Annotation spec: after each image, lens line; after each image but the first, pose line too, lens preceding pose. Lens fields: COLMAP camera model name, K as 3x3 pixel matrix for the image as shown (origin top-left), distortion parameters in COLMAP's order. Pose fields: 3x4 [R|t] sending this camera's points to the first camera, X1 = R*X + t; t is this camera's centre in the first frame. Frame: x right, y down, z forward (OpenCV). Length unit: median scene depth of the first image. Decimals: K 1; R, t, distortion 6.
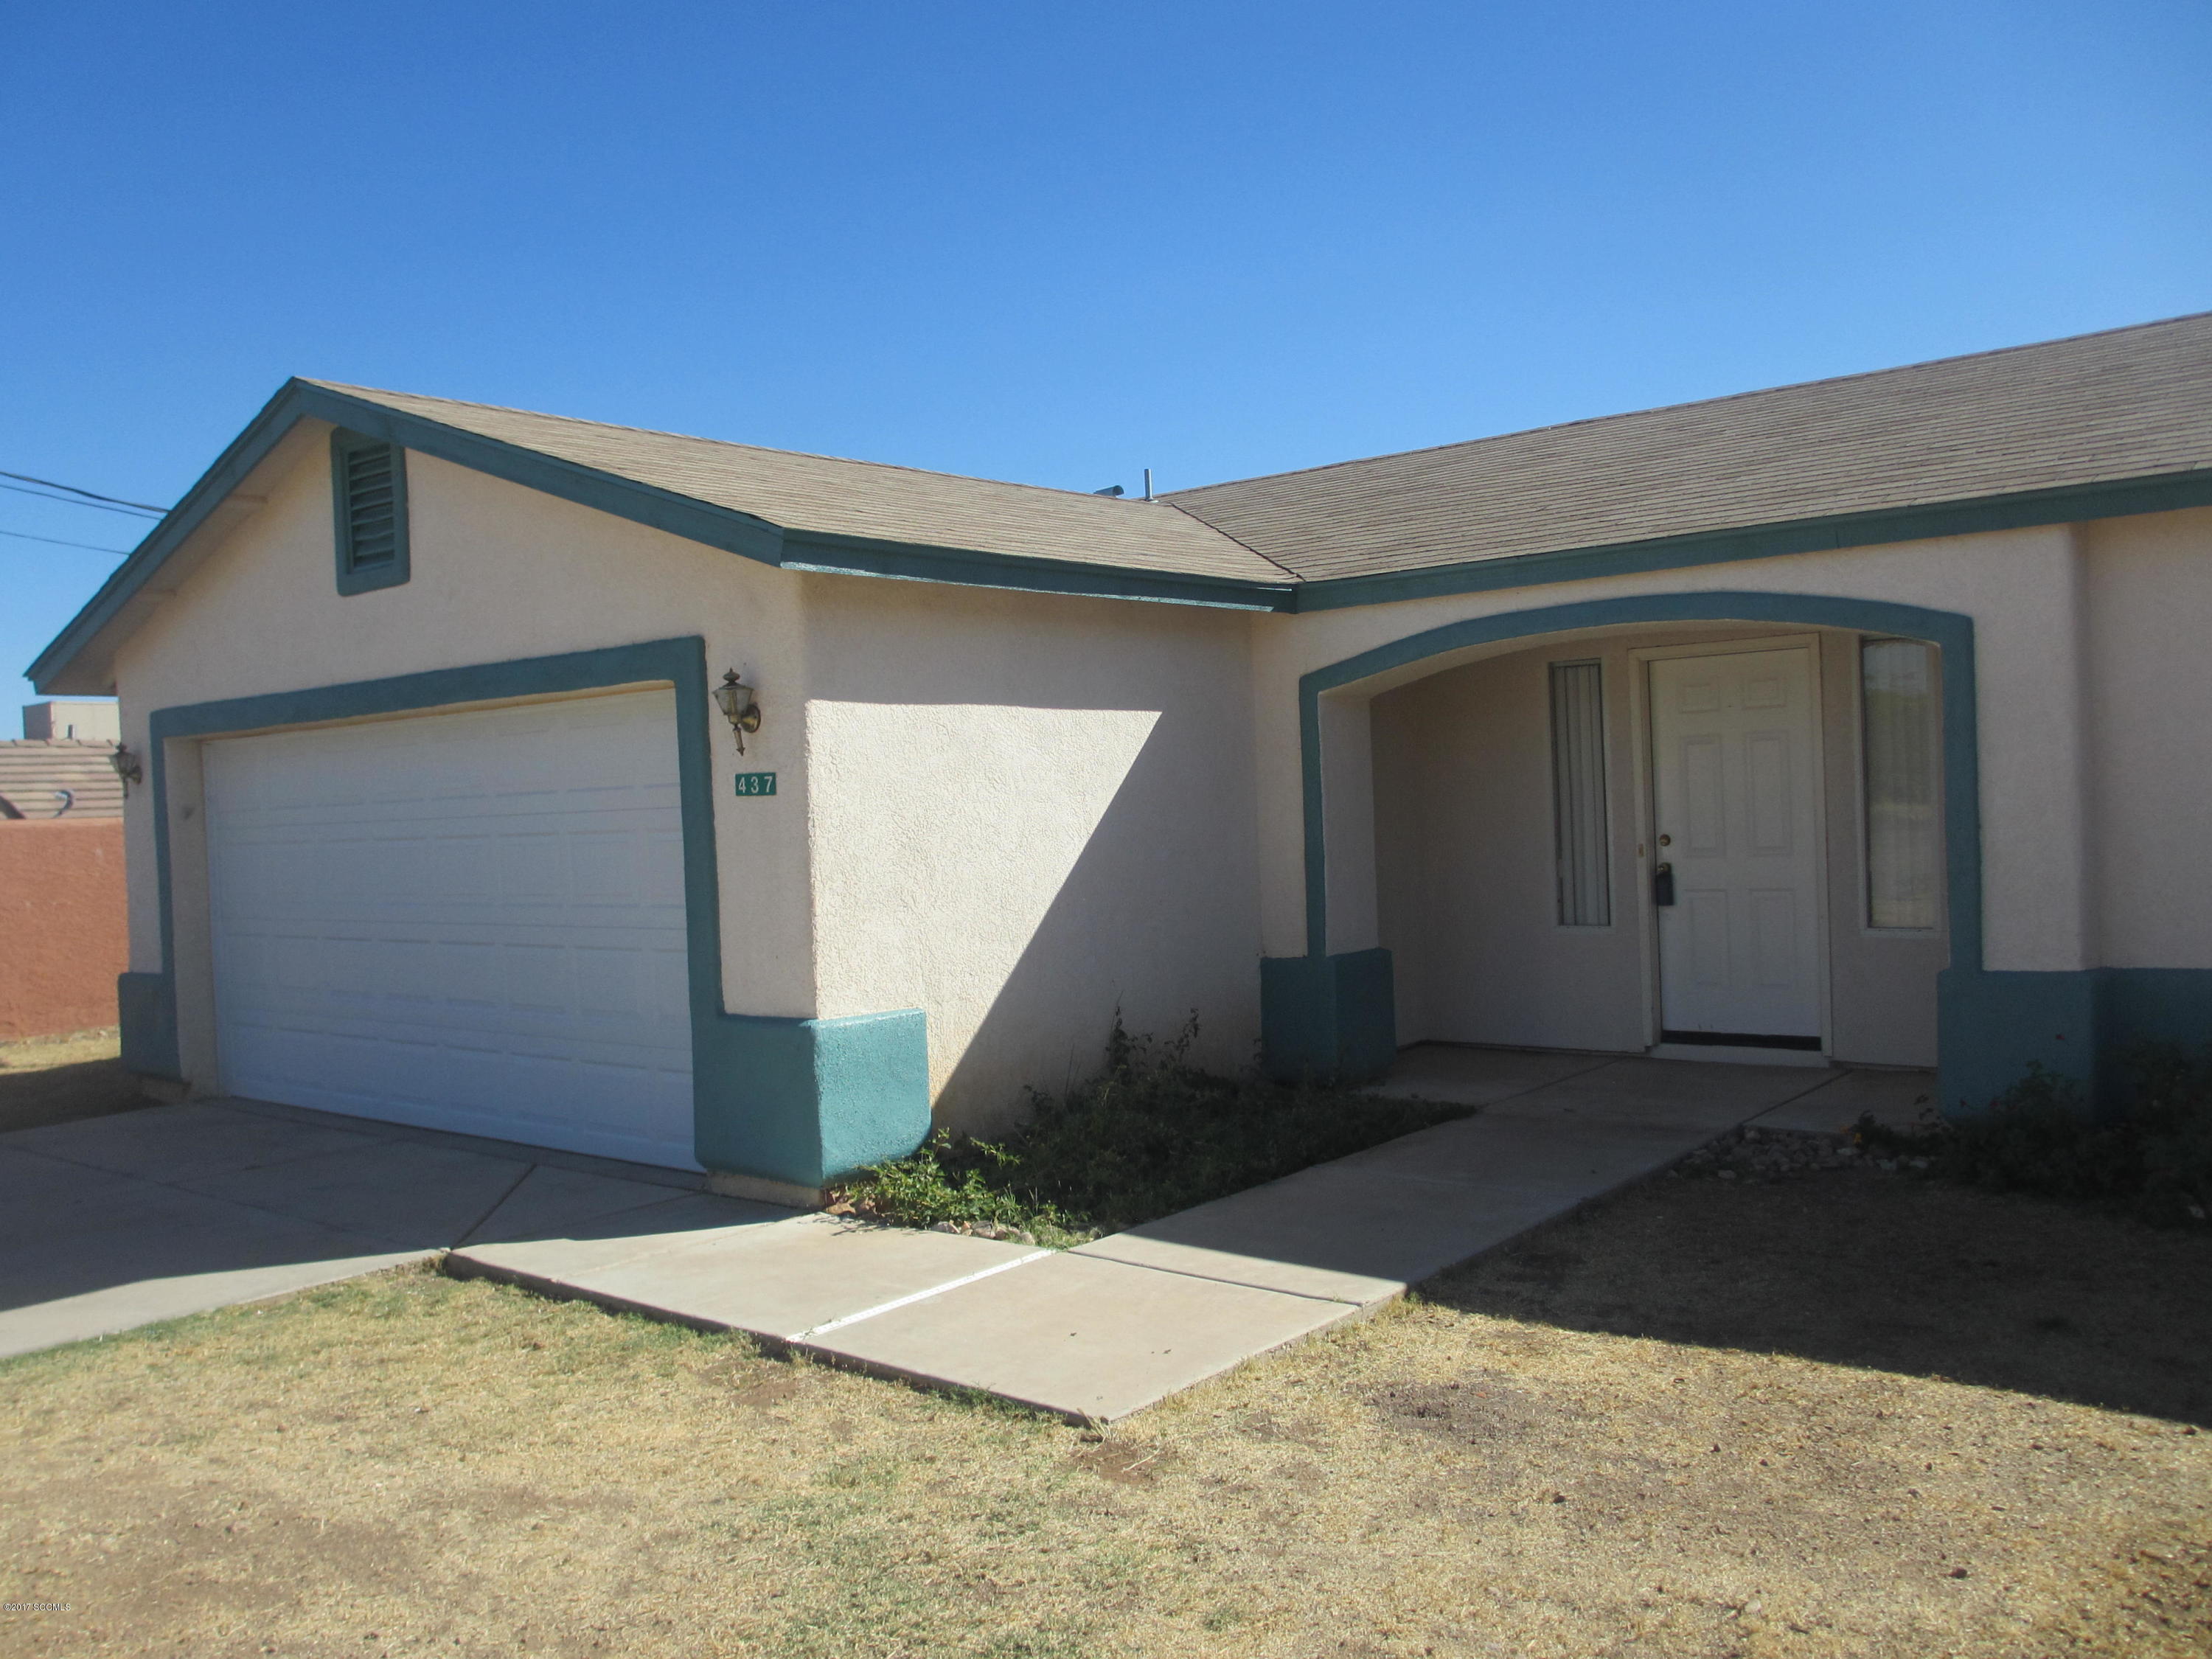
lens RADIAL K [[1843.1, 0, 1106.0], [0, 1843.1, 829.5], [0, 0, 1]] dist [-0.056118, 0.007333]
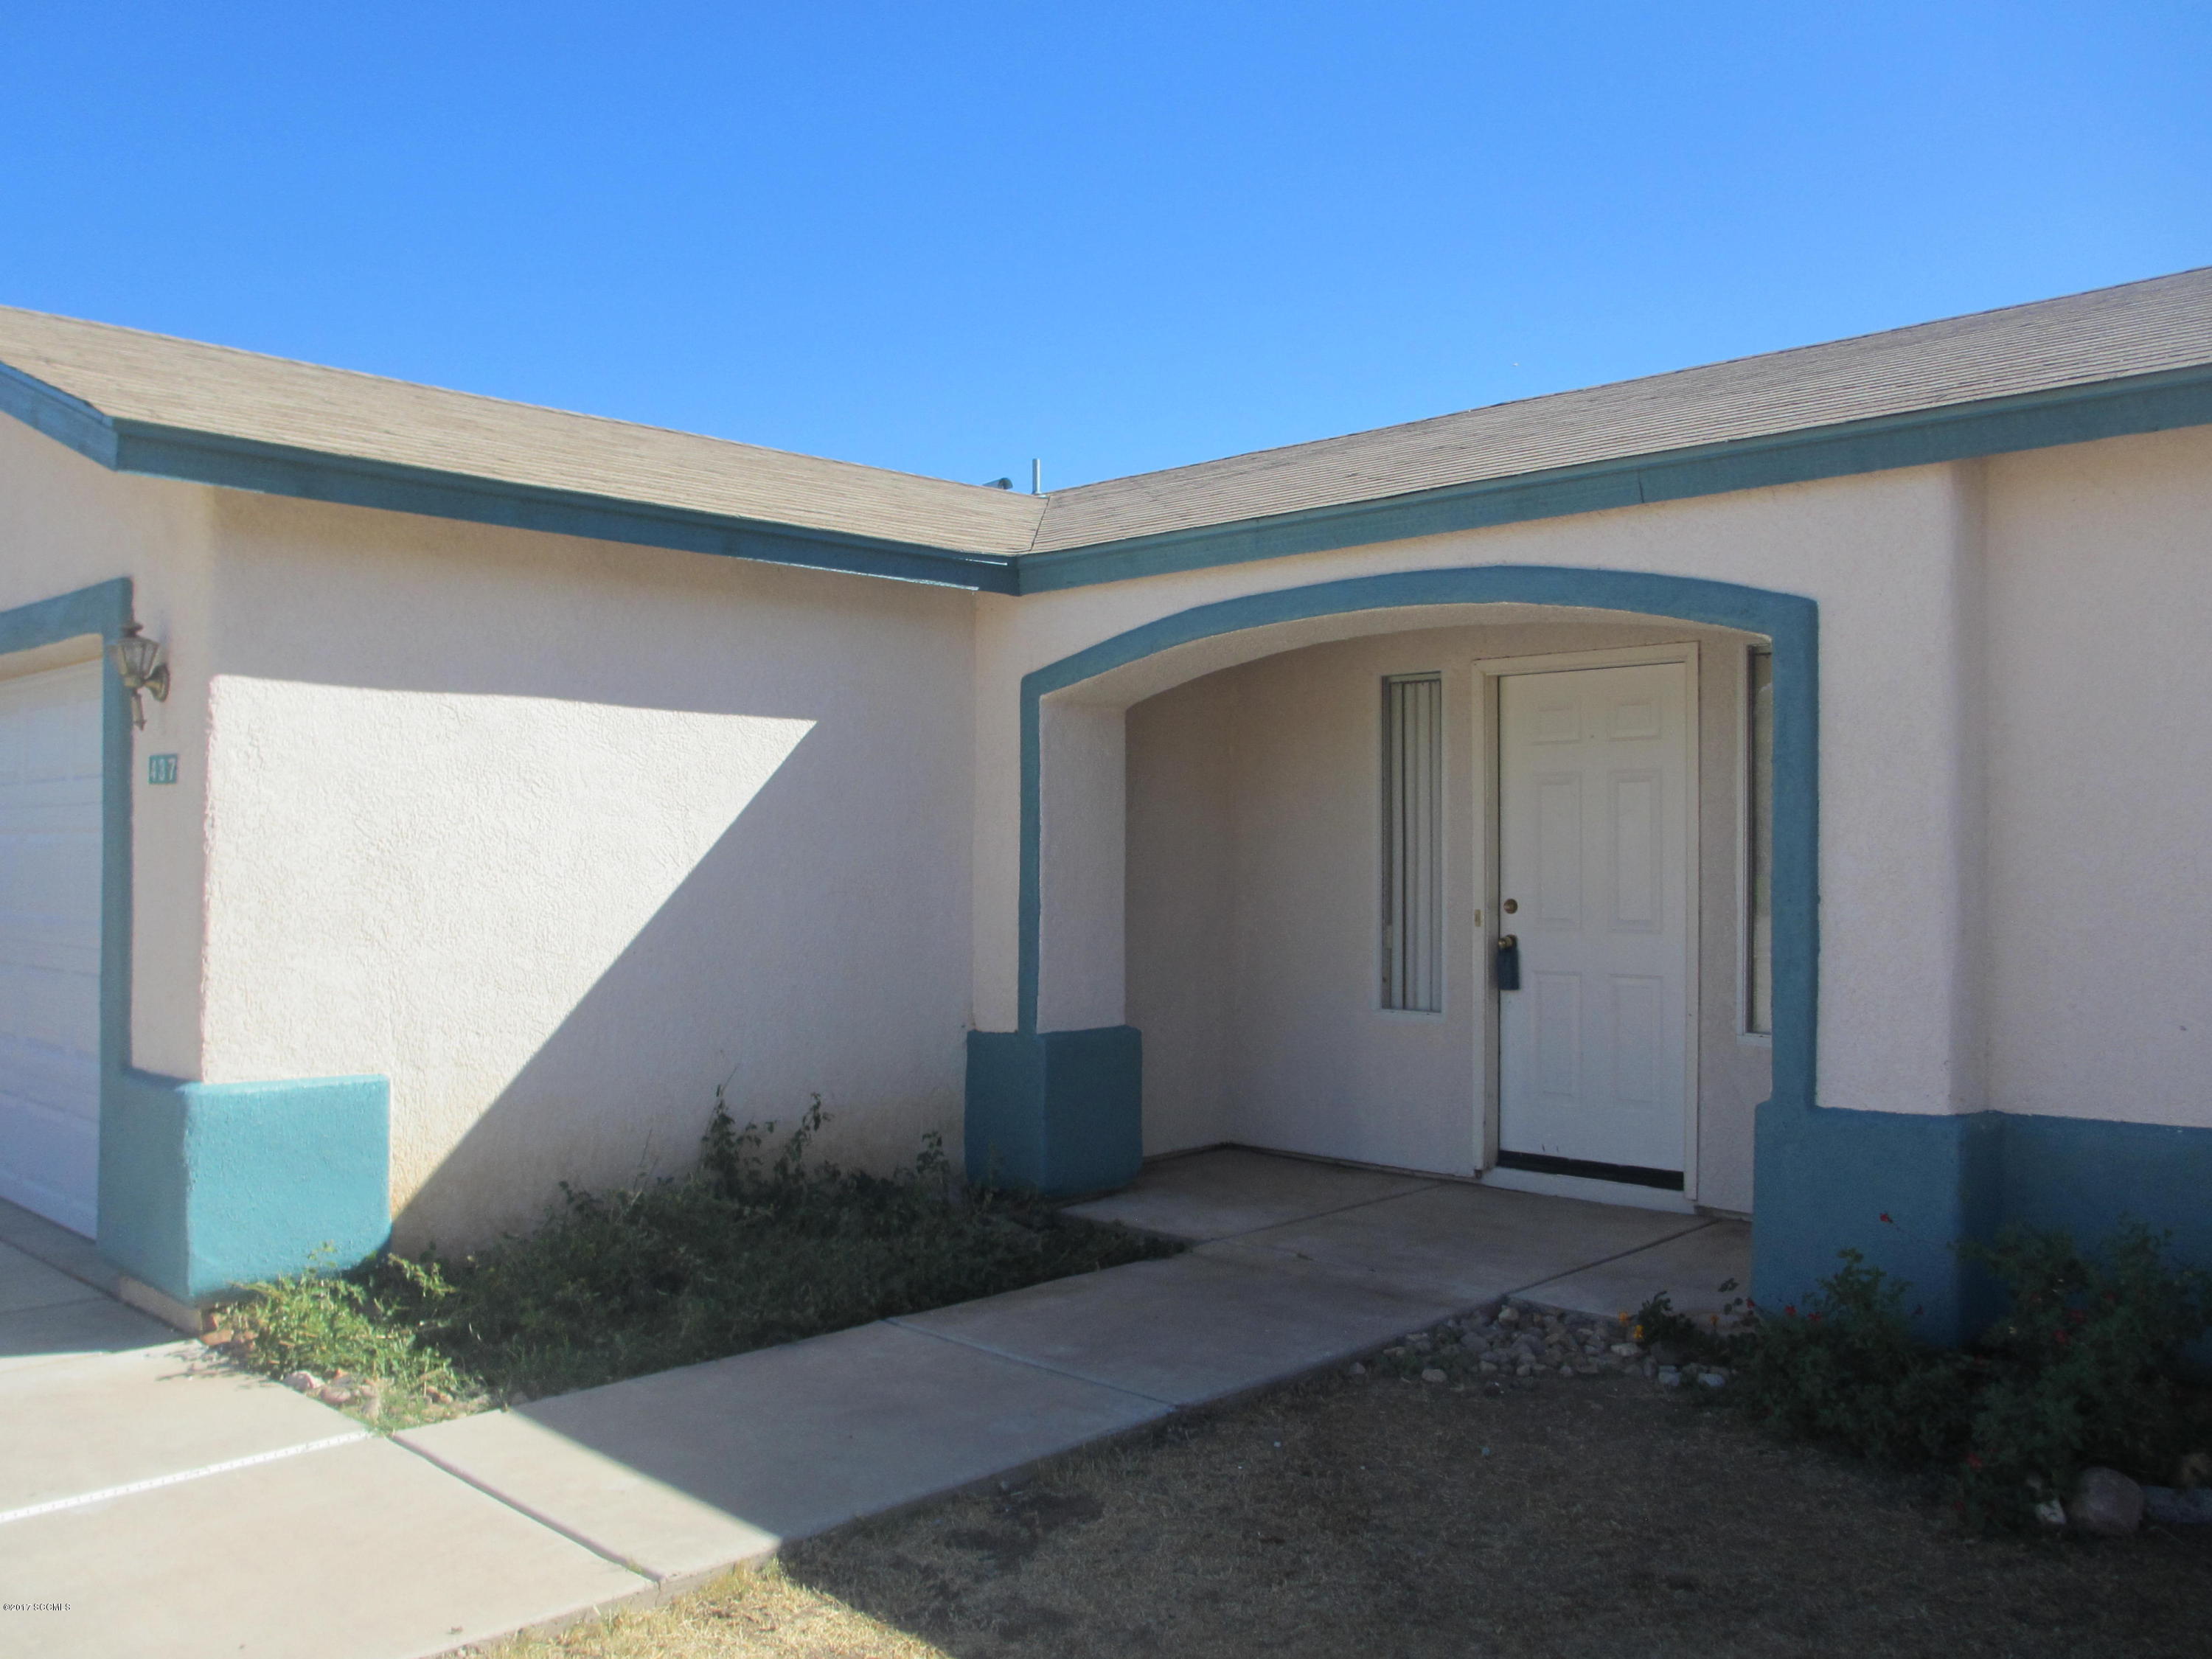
lens RADIAL K [[1843.1, 0, 1106.0], [0, 1843.1, 829.5], [0, 0, 1]] dist [-0.056118, 0.007333]
pose [[0.996208, 0.043130, -0.075565, 0.252221], [-0.045324, 0.998592, -0.027563, 0.003318], [0.074269, 0.030884, 0.996760, 0.272424]]
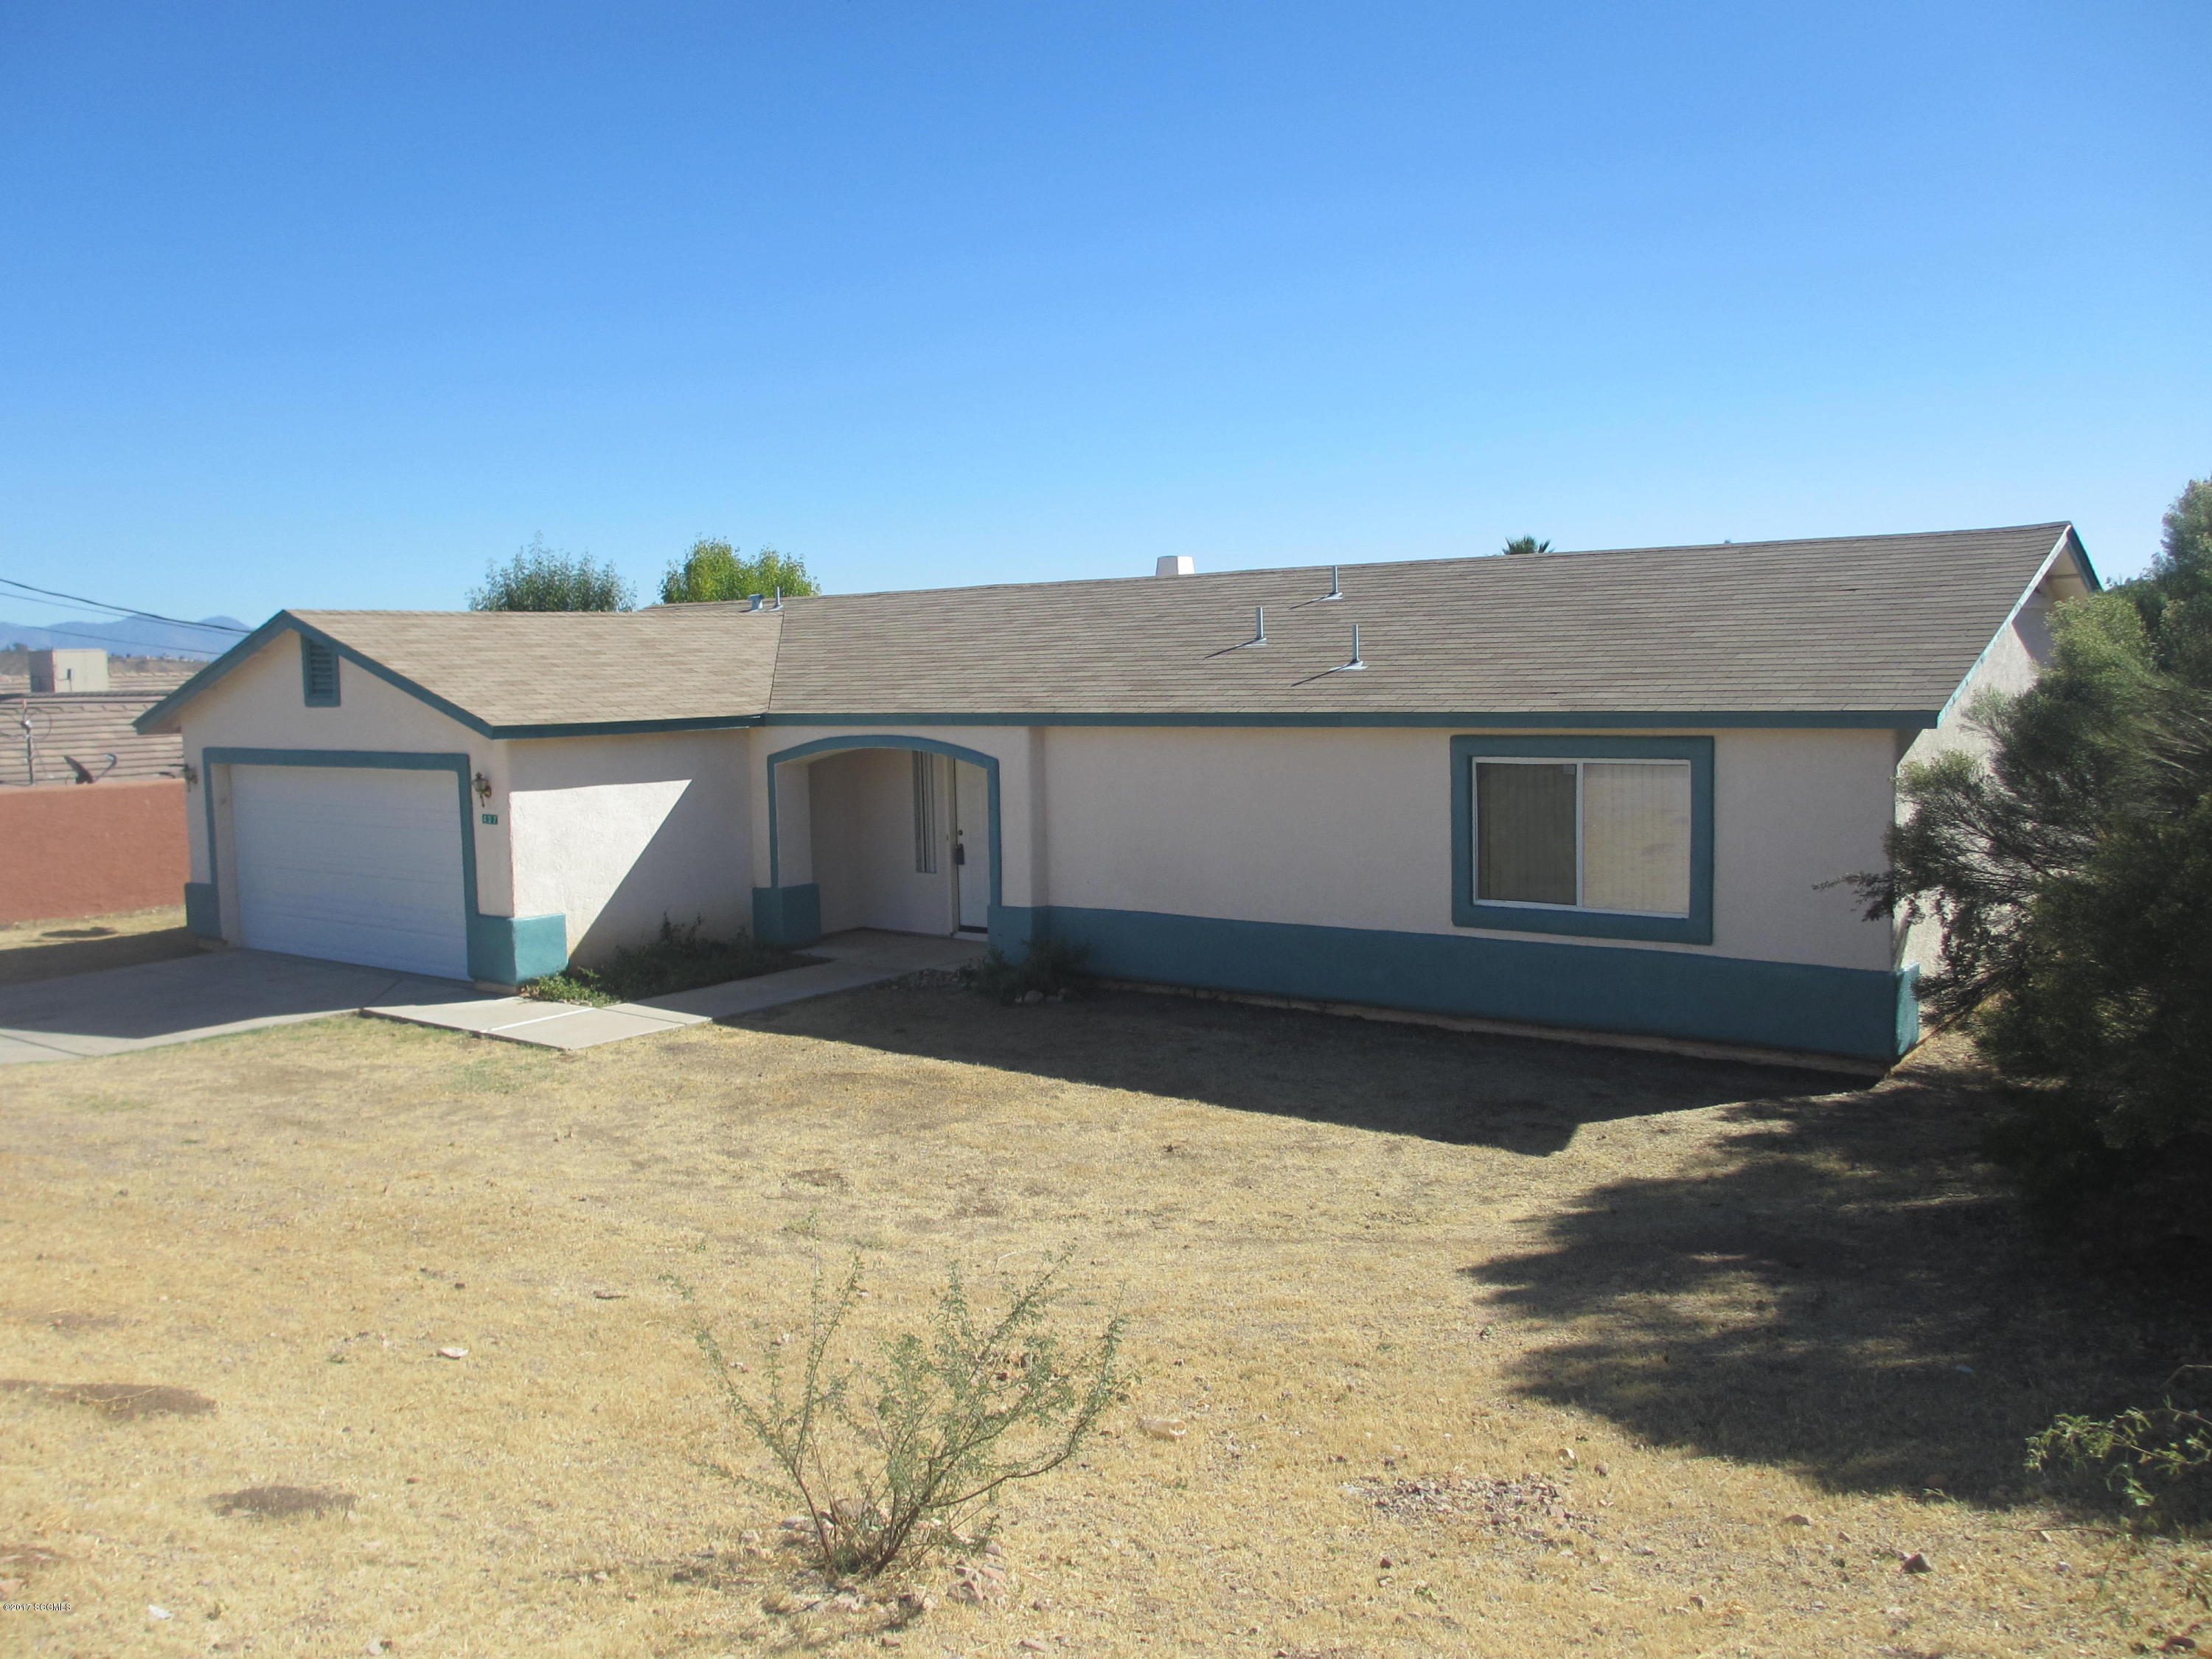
lens RADIAL K [[1843.1, 0, 1106.0], [0, 1843.1, 829.5], [0, 0, 1]] dist [-0.056118, 0.007333]
pose [[0.998939, 0.016224, 0.043096, 0.499090], [-0.019230, 0.997342, 0.070284, -0.190838], [-0.041842, -0.071038, 0.996596, -1.385946]]
